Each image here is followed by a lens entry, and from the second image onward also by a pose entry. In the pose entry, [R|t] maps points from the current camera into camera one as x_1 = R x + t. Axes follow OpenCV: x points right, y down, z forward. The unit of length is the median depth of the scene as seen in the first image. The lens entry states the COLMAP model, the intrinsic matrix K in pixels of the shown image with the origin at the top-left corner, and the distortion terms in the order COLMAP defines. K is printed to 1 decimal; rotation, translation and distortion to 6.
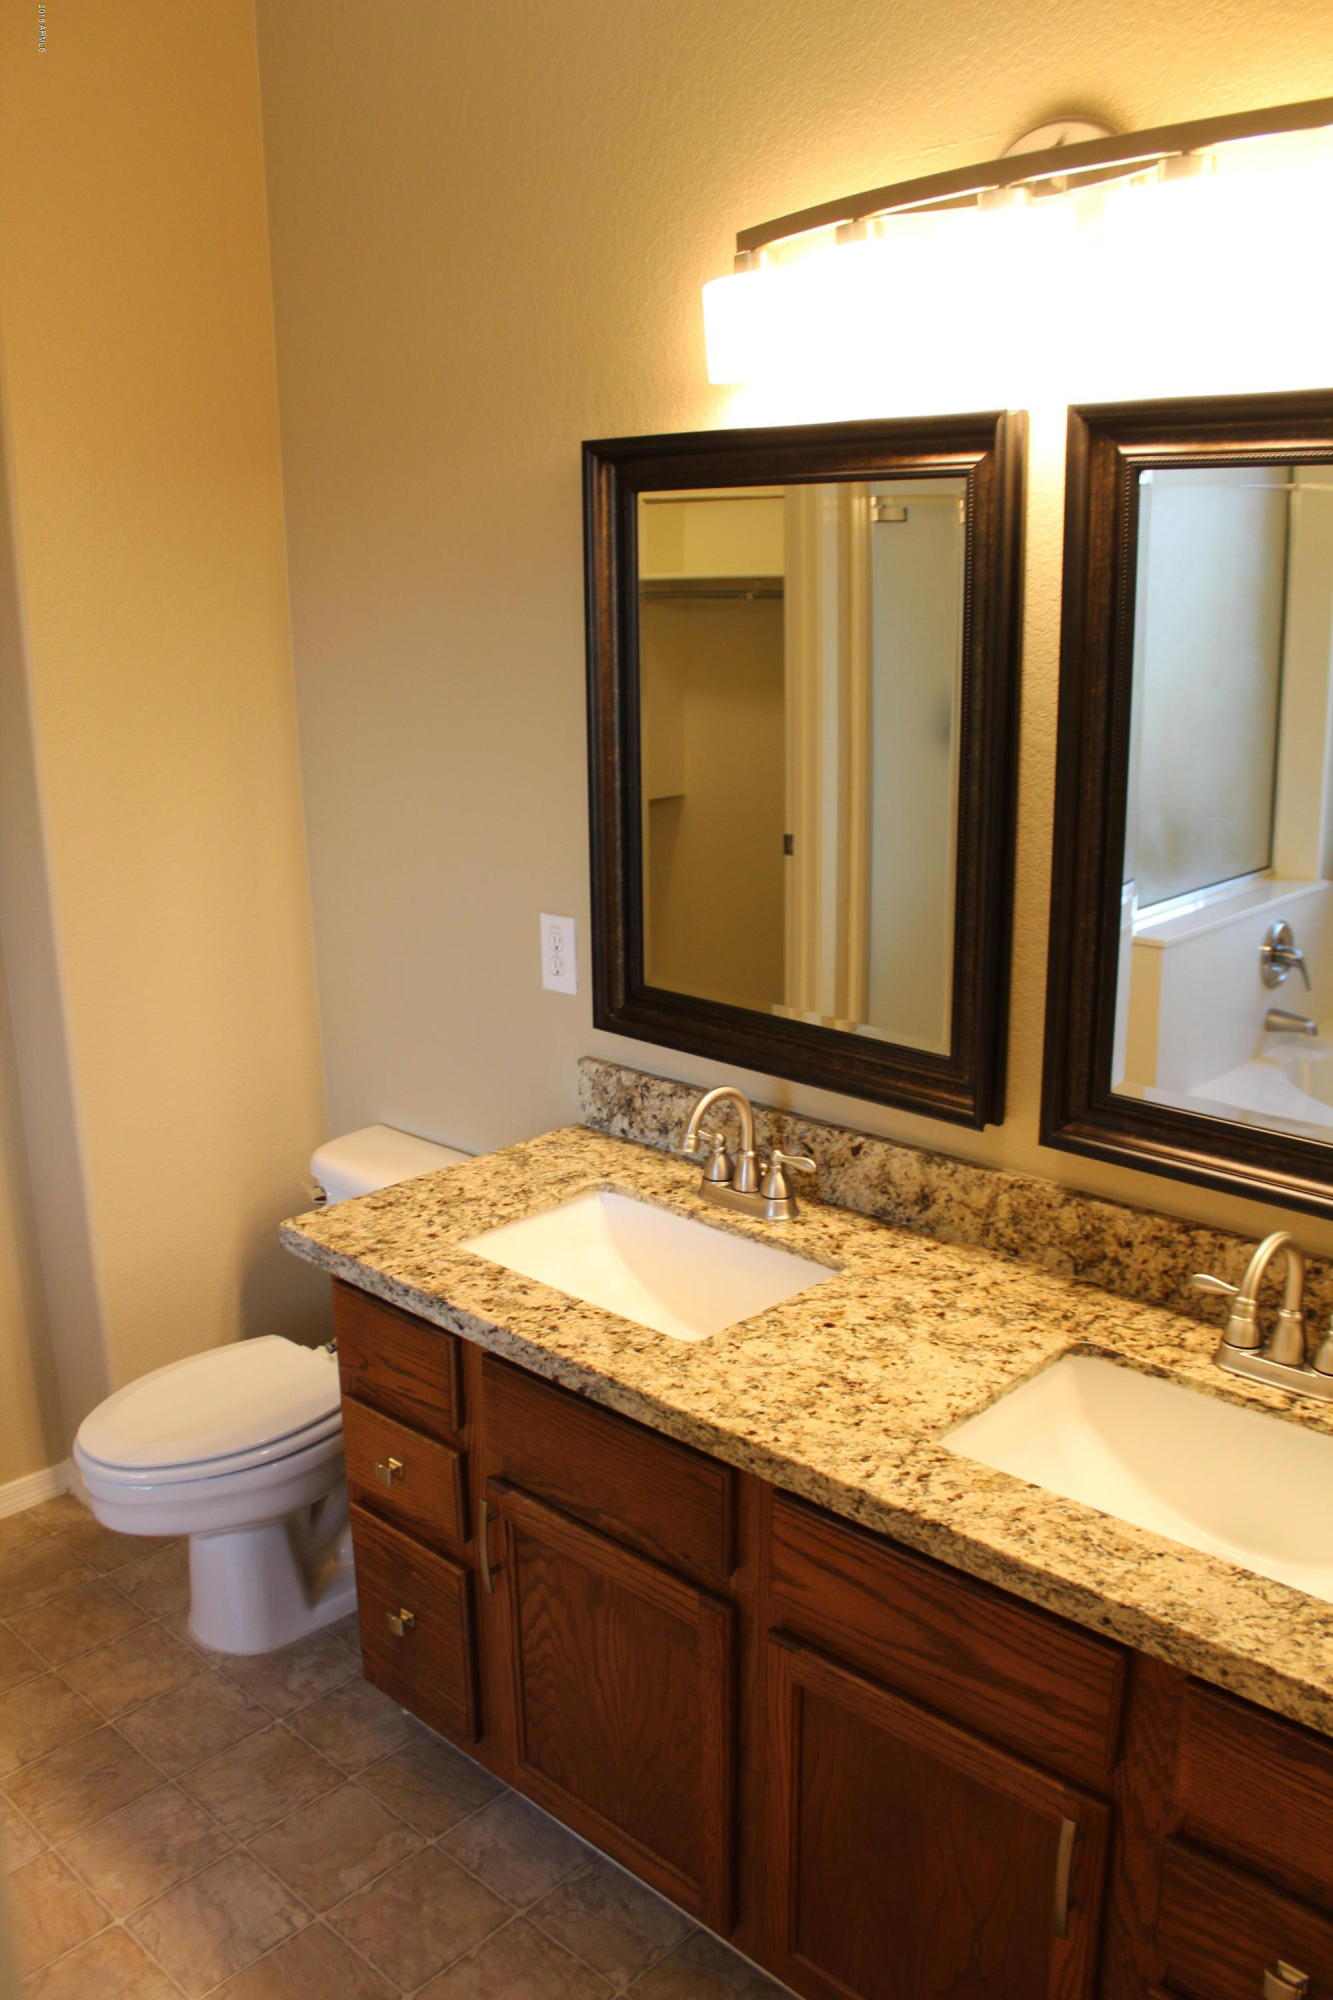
lens RADIAL K [[1659.7, 0, 666.5], [0, 1659.7, 1000.0], [0, 0, 1]] dist [-0.163759, 0.149476]
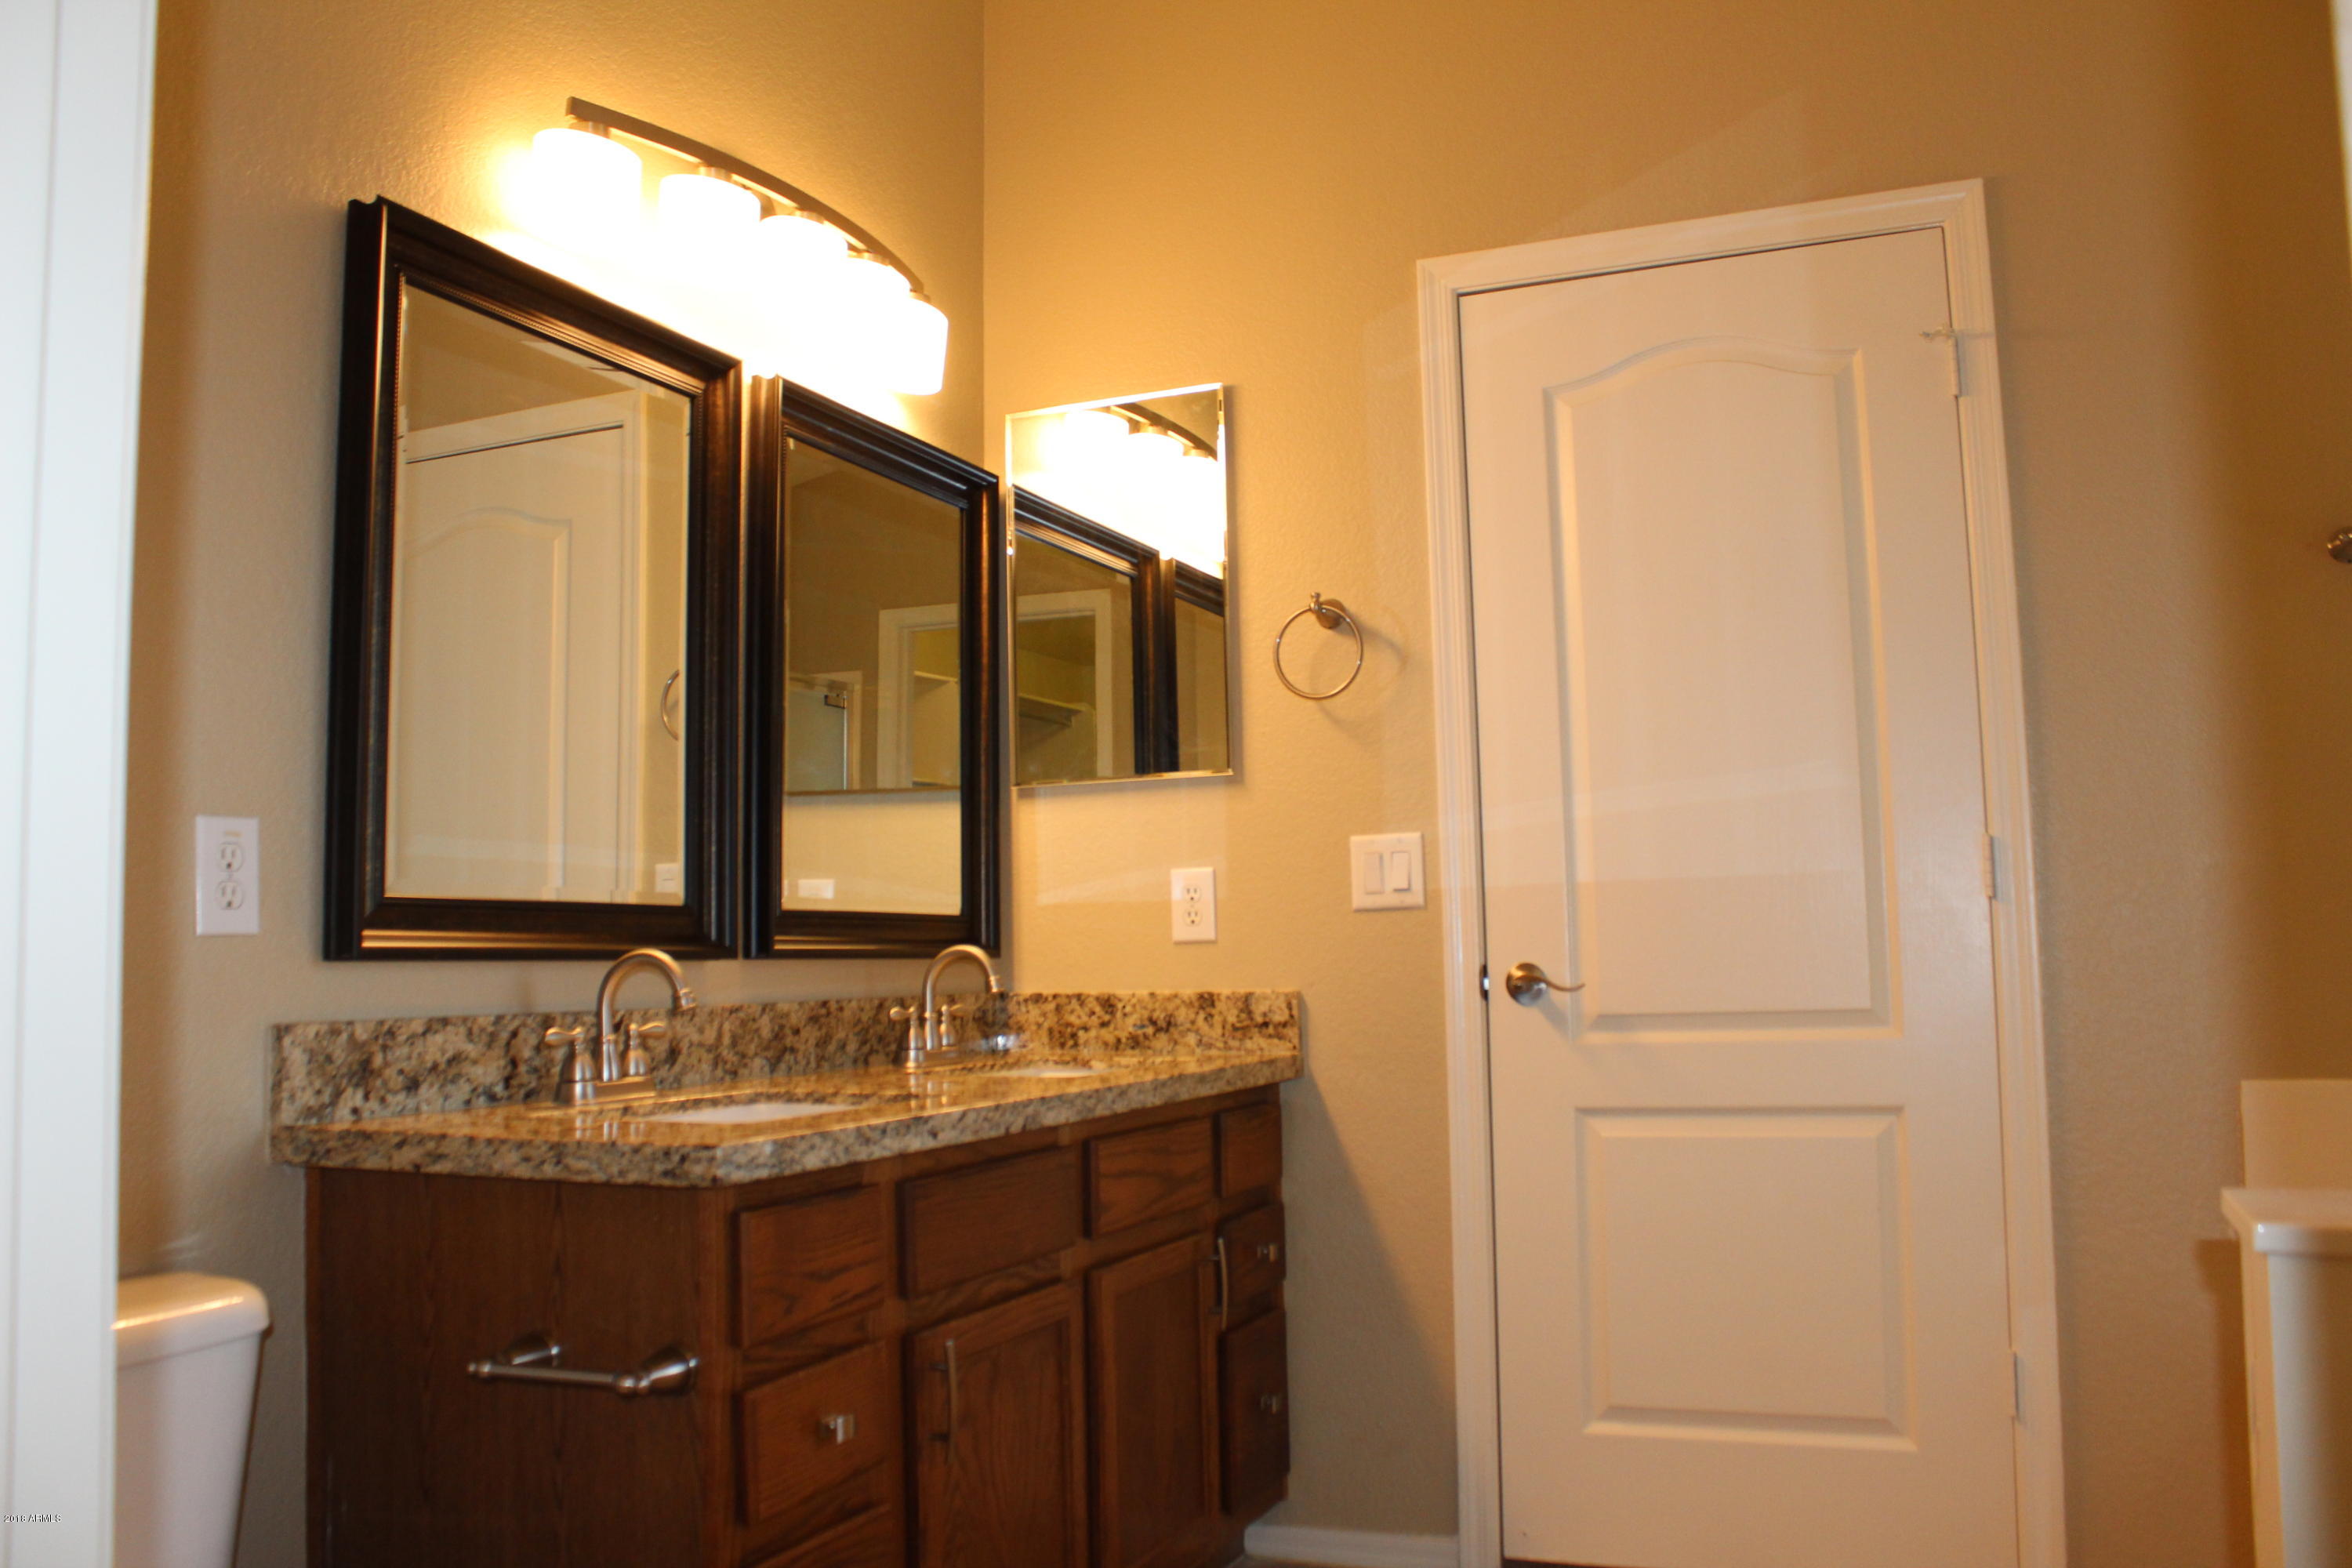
lens RADIAL K [[1951.8, 0, 1170.7], [0, 1951.8, 782.6], [0, 0, 1]] dist [-0.163759, 0.149476]
pose [[-0.355054, 0.102925, 0.929162, -1.092970], [0.259108, 0.965815, -0.007974, 0.048086], [-0.898220, 0.237922, -0.369586, 1.134664]]
